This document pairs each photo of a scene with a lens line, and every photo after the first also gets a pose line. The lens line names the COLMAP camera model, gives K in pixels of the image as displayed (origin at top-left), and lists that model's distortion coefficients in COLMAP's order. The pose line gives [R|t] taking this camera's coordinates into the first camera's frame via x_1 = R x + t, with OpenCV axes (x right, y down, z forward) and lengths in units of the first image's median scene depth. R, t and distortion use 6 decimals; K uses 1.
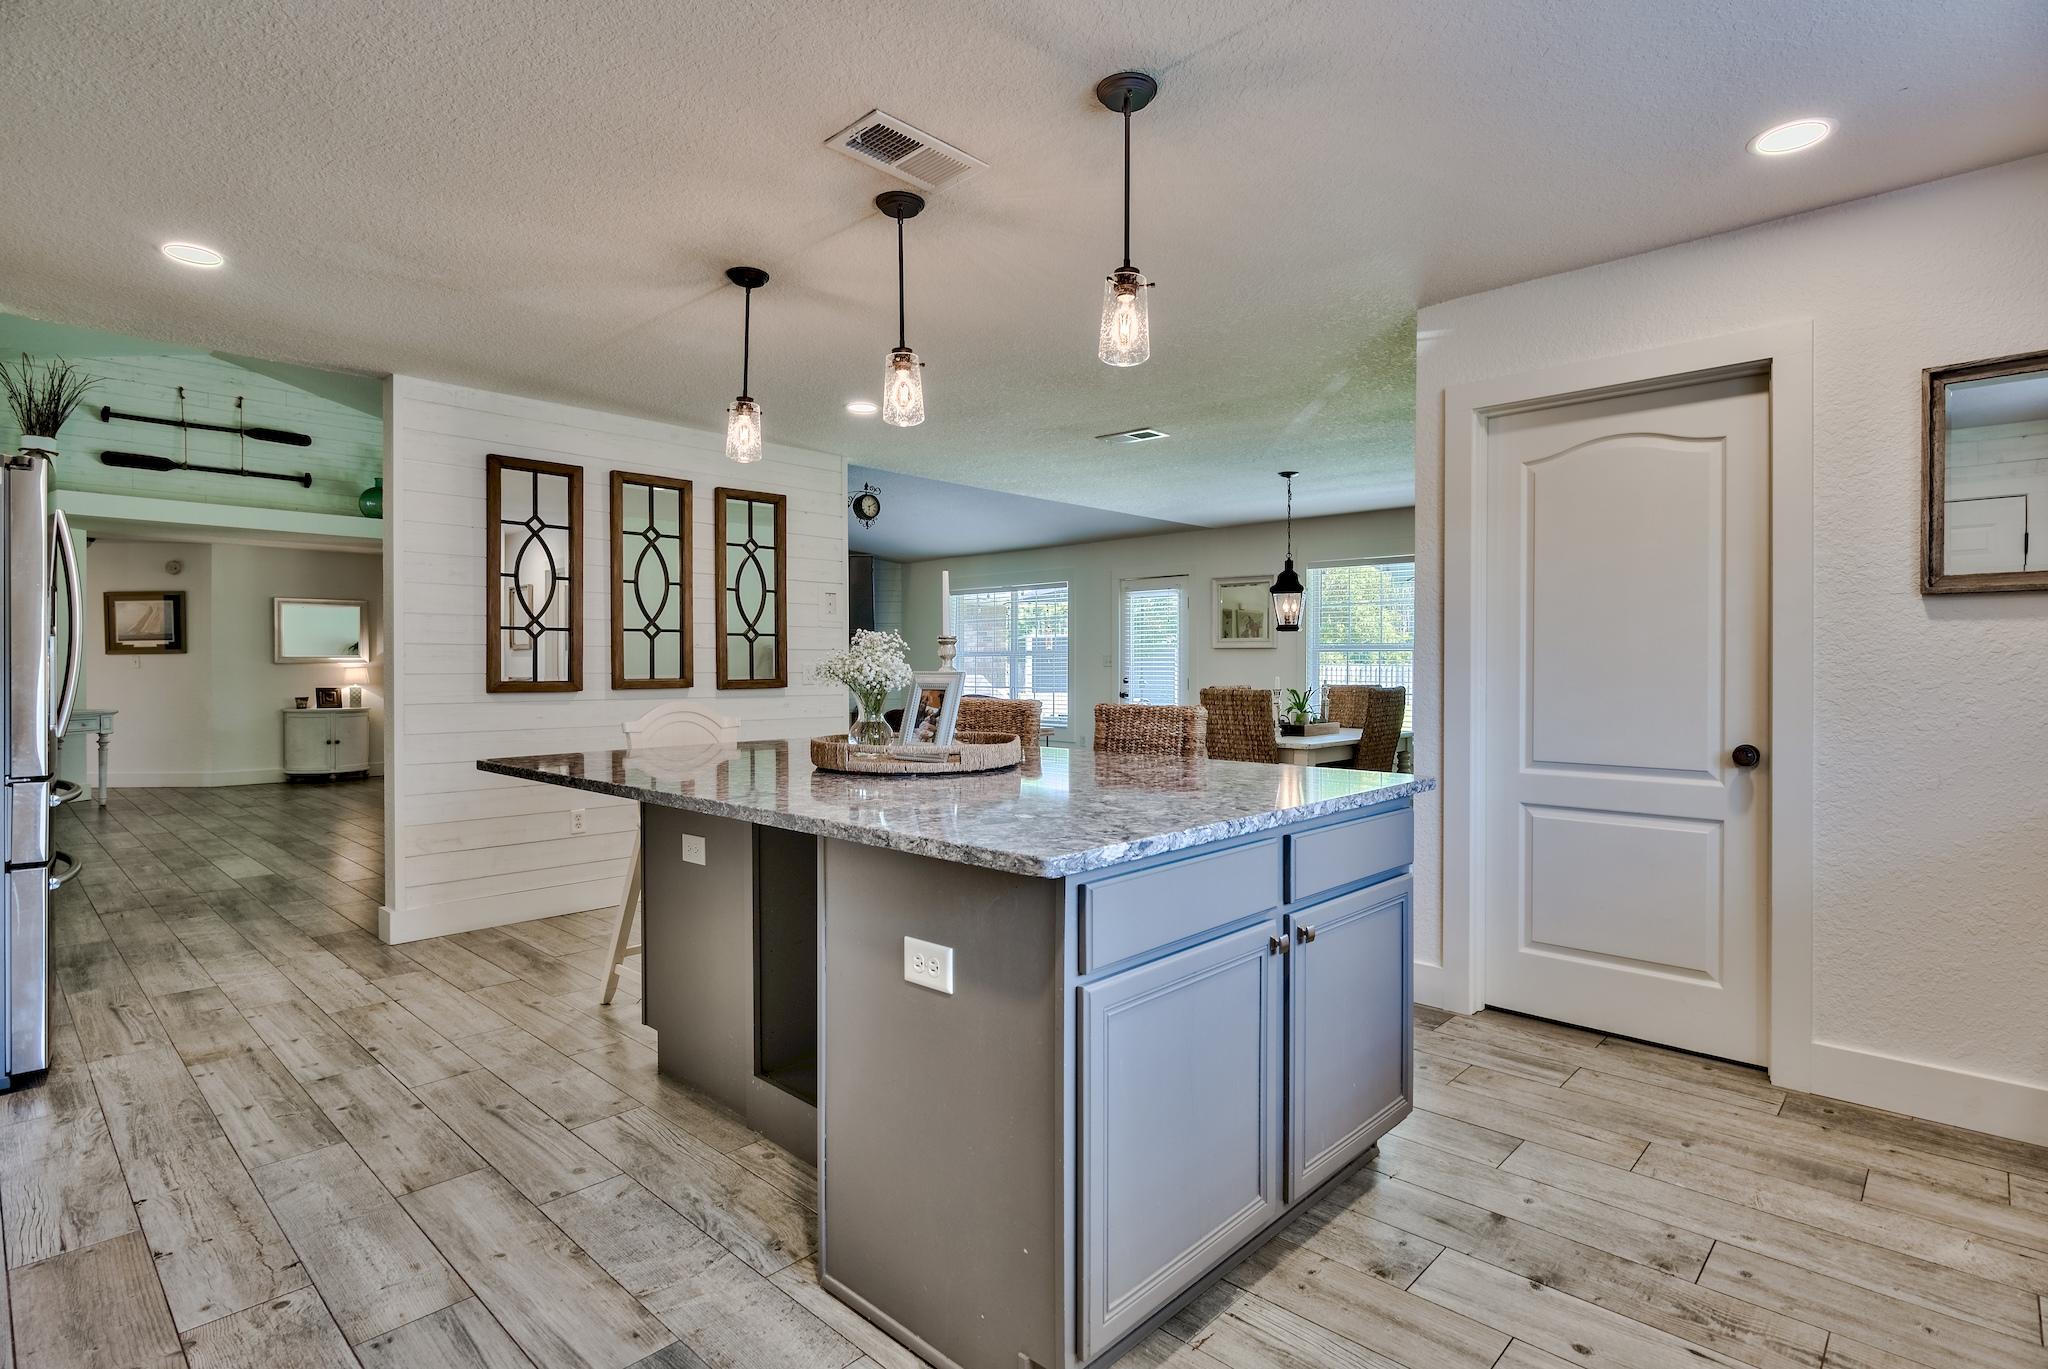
lens RADIAL K [[1012.6, 0, 1024.8], [0, 1012.6, 675.6], [0, 0, 1]] dist [0.006352, 0.000039]
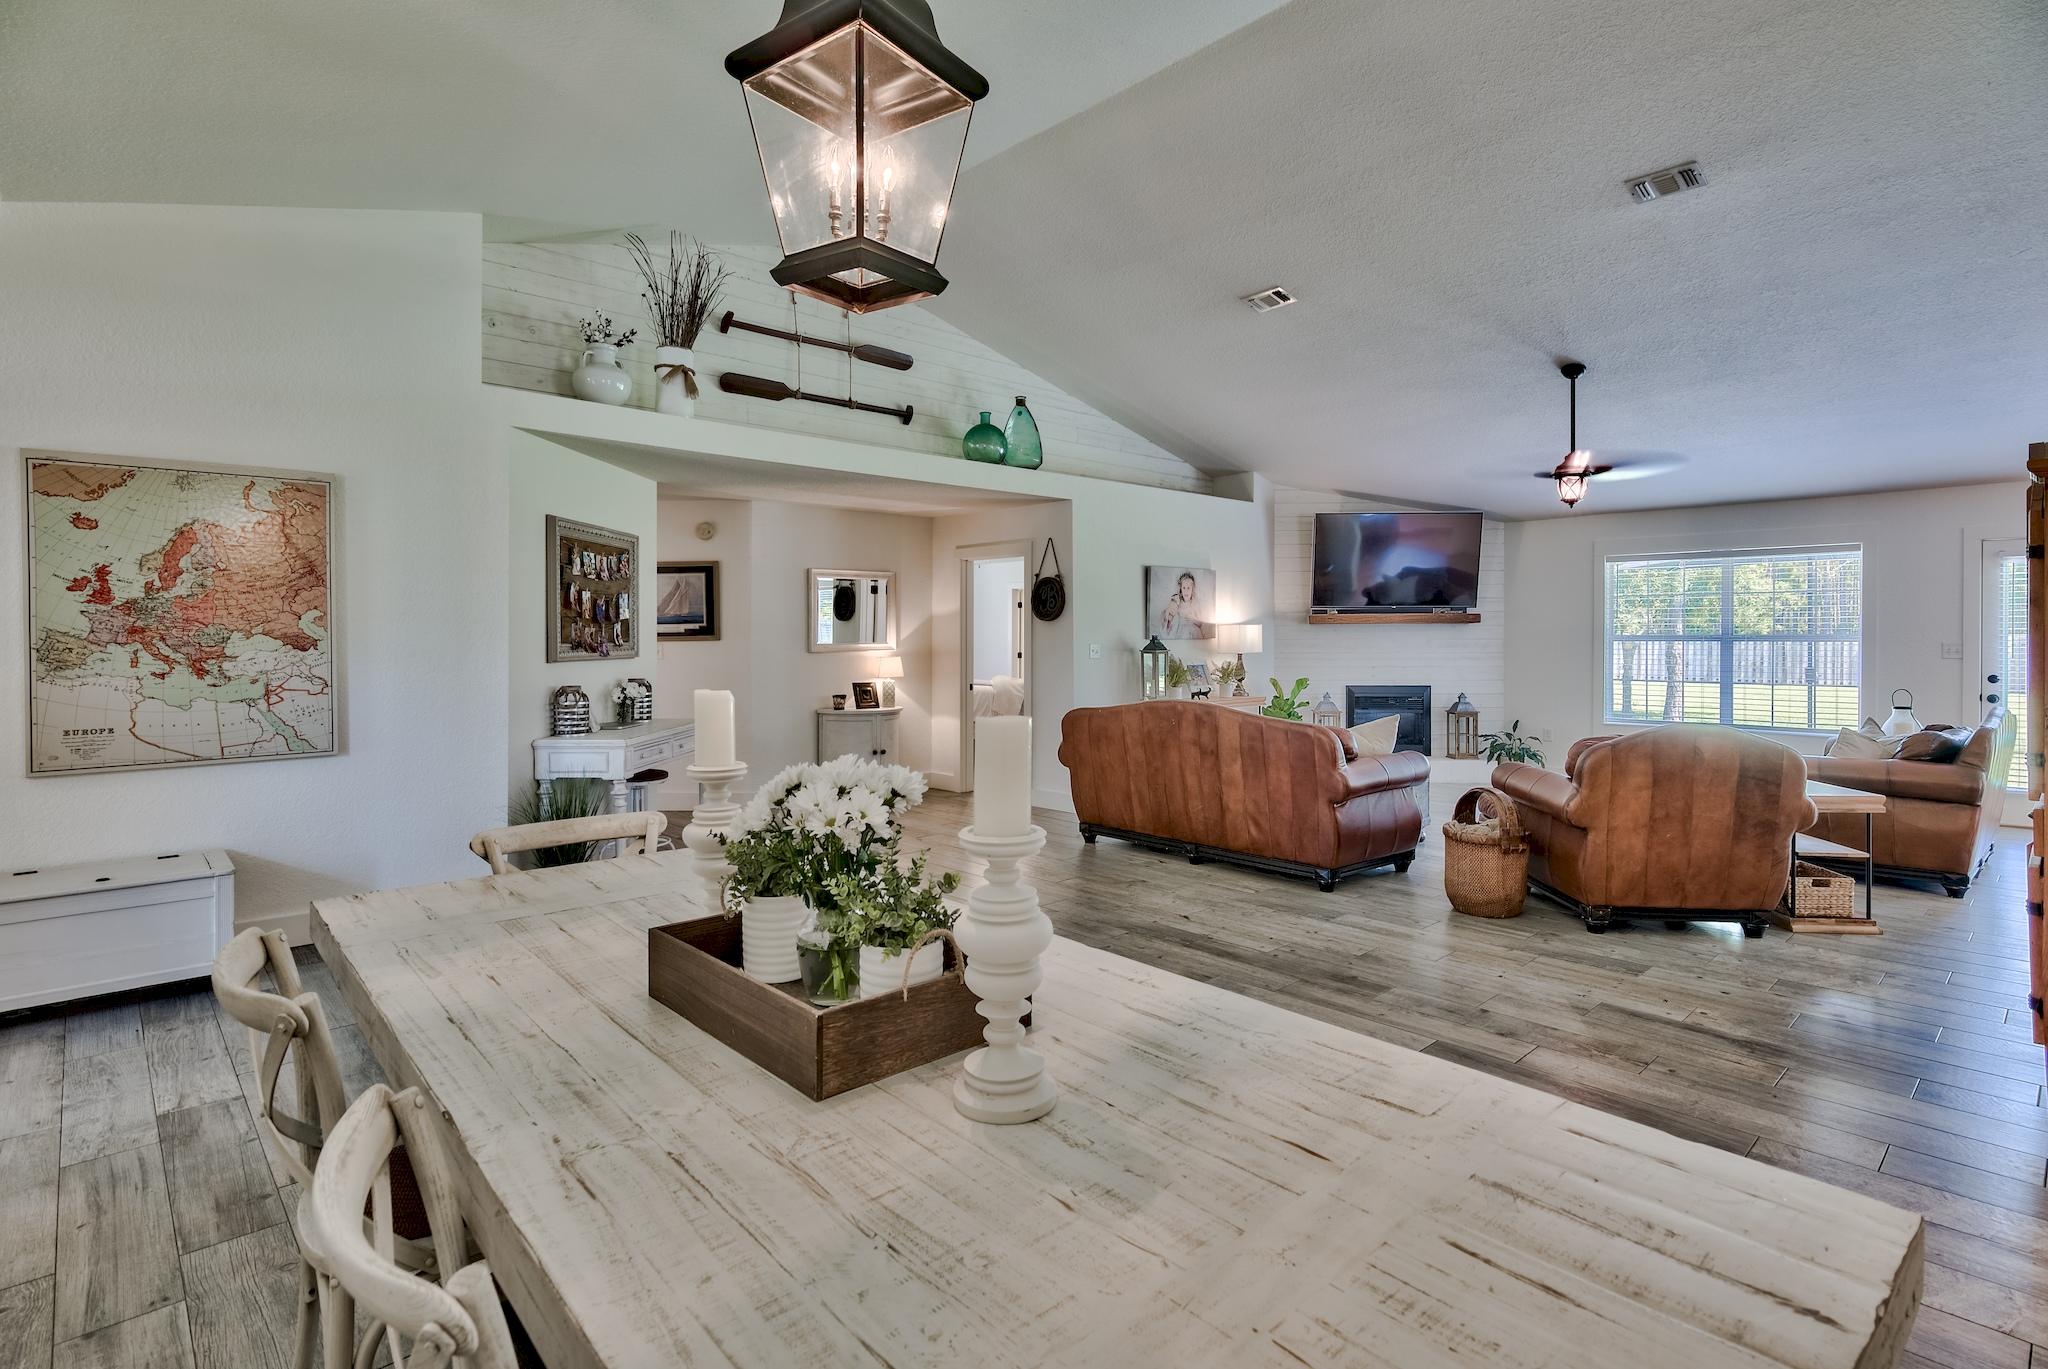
lens RADIAL K [[1021.8, 0, 1054.9], [0, 1021.8, 646.0], [0, 0, 1]] dist [-0.003568, -0.000407]
pose [[0.999540, 0.001039, -0.030319, -0.981675], [-0.000890, 0.999987, 0.004944, -0.039091], [0.030324, -0.004914, 0.999528, 0.403424]]
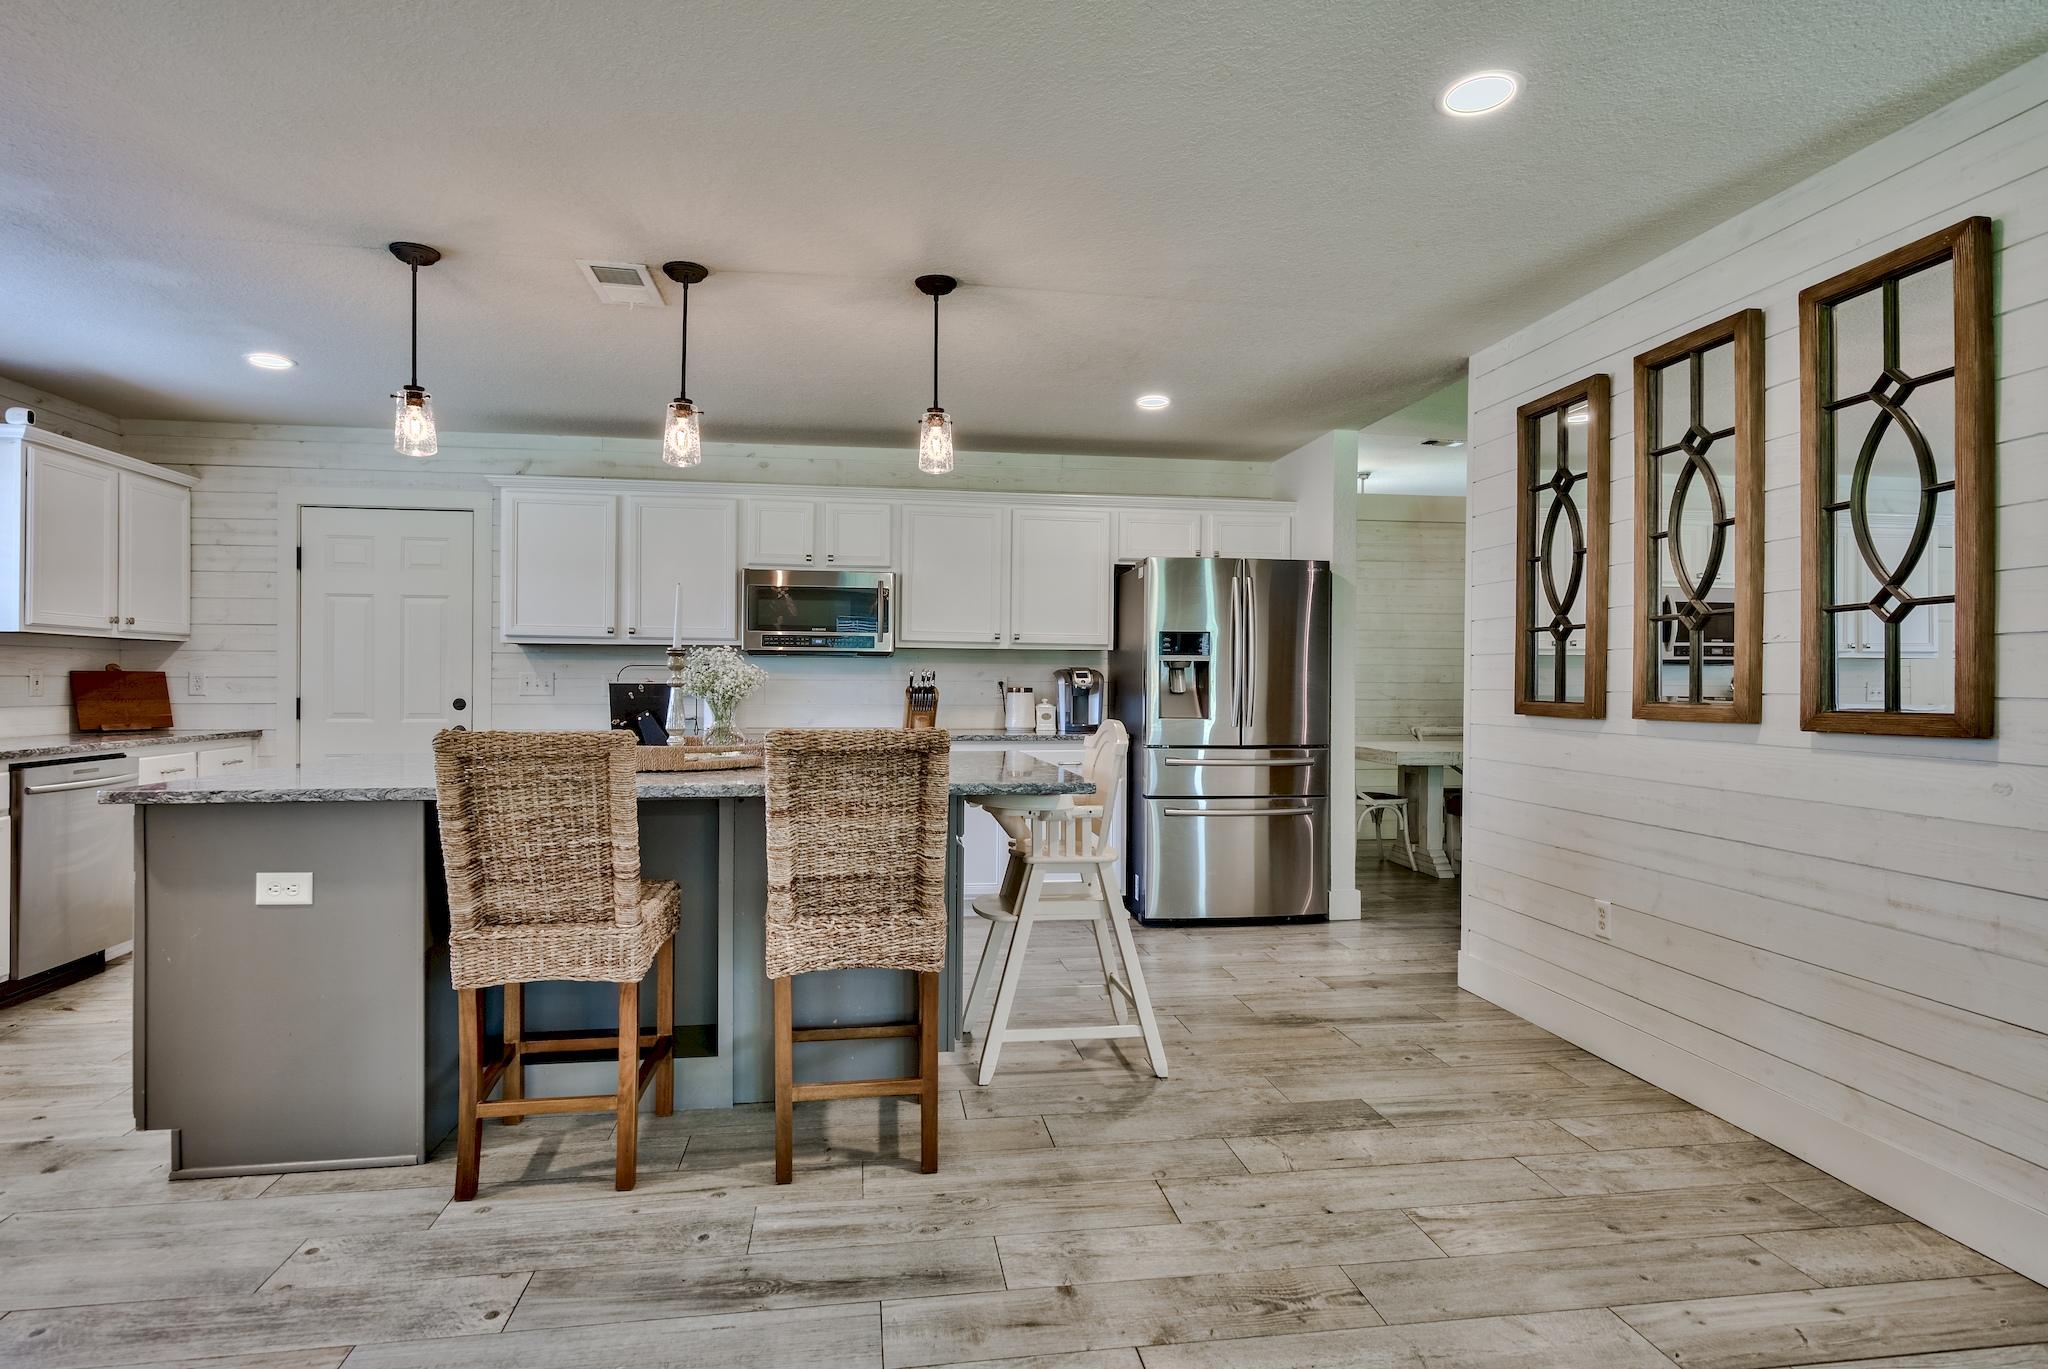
lens RADIAL K [[1059.9, 0, 1025.4], [0, 1059.9, 656.5], [0, 0, 1]] dist [0.005409, -0.000695]
pose [[-0.606019, -0.020964, -0.795174, 0.282927], [-0.010978, 0.999778, -0.017991, -0.006590], [0.795374, -0.002173, -0.606115, 0.962637]]
